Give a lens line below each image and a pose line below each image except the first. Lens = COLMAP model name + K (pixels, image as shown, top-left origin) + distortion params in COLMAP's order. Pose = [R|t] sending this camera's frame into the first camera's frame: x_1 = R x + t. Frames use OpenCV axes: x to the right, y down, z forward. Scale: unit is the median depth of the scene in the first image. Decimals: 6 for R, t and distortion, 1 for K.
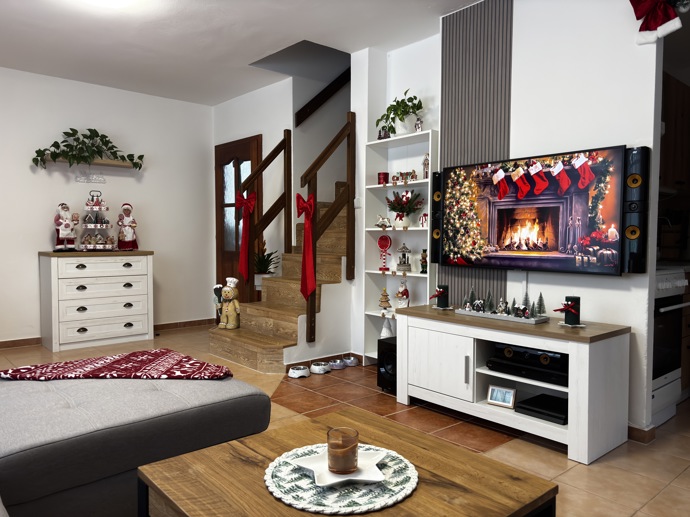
lens RADIAL K [[526.4, 0, 345.8], [0, 526.4, 259.7], [0, 0, 1]] dist [0.066495, -0.074072]
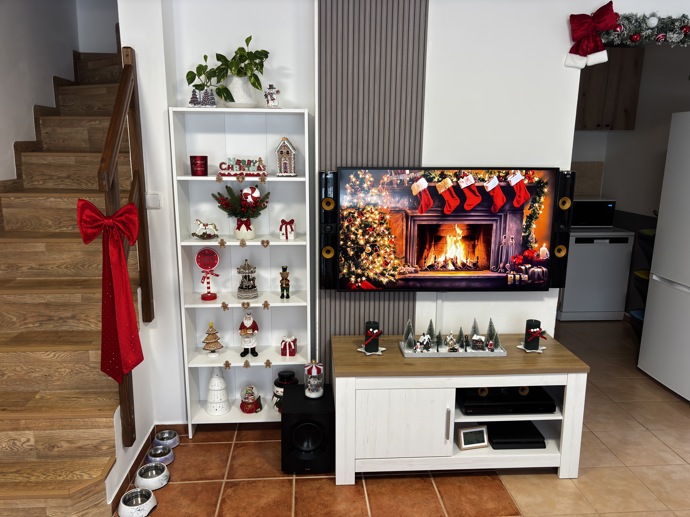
lens RADIAL K [[526.4, 0, 340.6], [0, 526.4, 252.3], [0, 0, 1]] dist [0.066495, -0.074072]
pose [[0.605221, -0.159136, 0.779990, -0.427496], [0.027665, 0.983428, 0.179177, -0.191917], [-0.795577, -0.086863, 0.599593, 0.542632]]
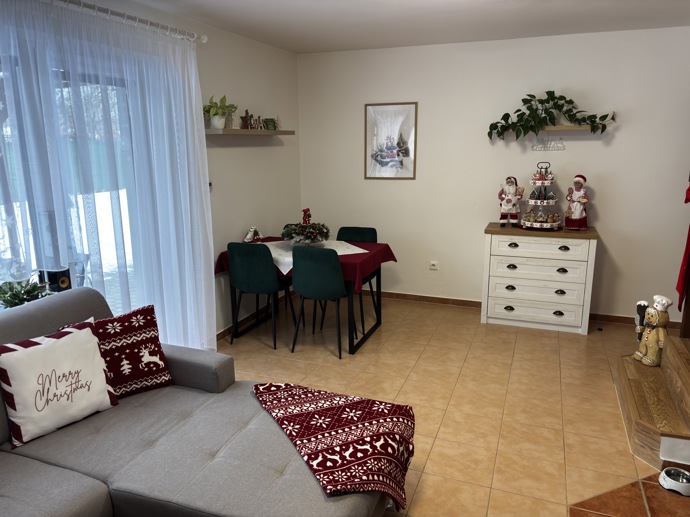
lens RADIAL K [[526.4, 0, 346.2], [0, 526.4, 258.6], [0, 0, 1]] dist [0.066495, -0.074072]
pose [[0.469723, 0.190547, -0.862005, 0.270556], [-0.030175, 0.979324, 0.200037, -0.203772], [0.882298, -0.067951, 0.465761, 0.390014]]
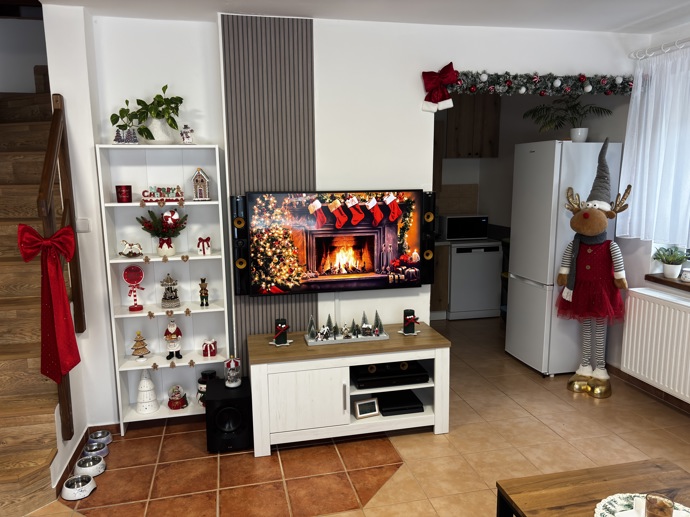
lens RADIAL K [[526.4, 0, 345.2], [0, 526.4, 255.4], [0, 0, 1]] dist [0.066495, -0.074072]
pose [[0.468376, -0.148213, 0.871009, -0.553760], [0.047663, 0.988632, 0.142598, -0.190580], [-0.882243, -0.025274, 0.470116, 0.424826]]
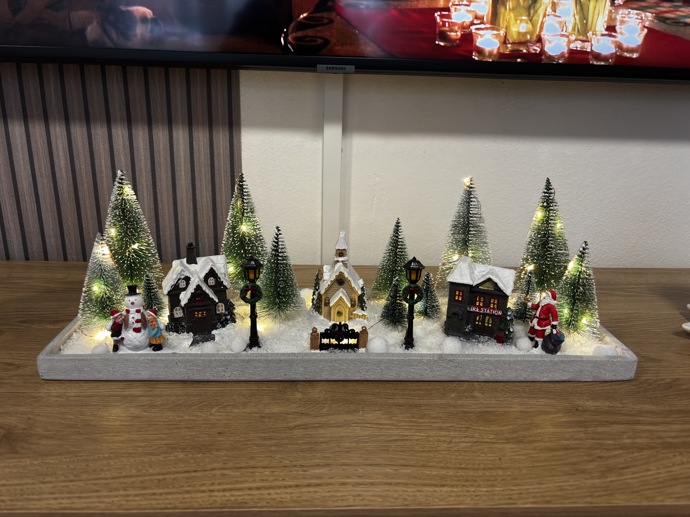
lens RADIAL K [[526.4, 0, 343.6], [0, 526.4, 256.9], [0, 0, 1]] dist [0.066495, -0.074072]
pose [[0.598485, -0.234132, 0.766158, 0.137593], [0.001114, 0.956584, 0.291454, 0.025409], [-0.801133, -0.173578, 0.572762, 0.779978]]
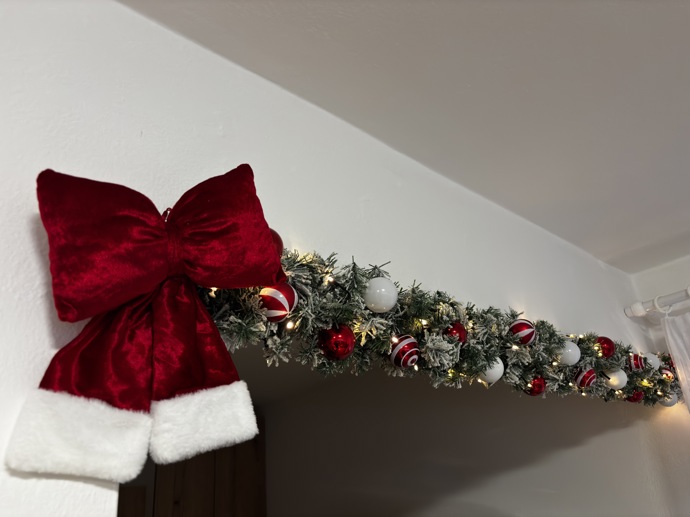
lens RADIAL K [[526.4, 0, 344.9], [0, 526.4, 260.7], [0, 0, 1]] dist [0.066495, -0.074072]
pose [[-0.034066, 0.440985, 0.896868, 0.296827], [0.154054, 0.888981, -0.431255, -0.290331], [-0.987475, 0.123475, -0.098219, 0.706703]]
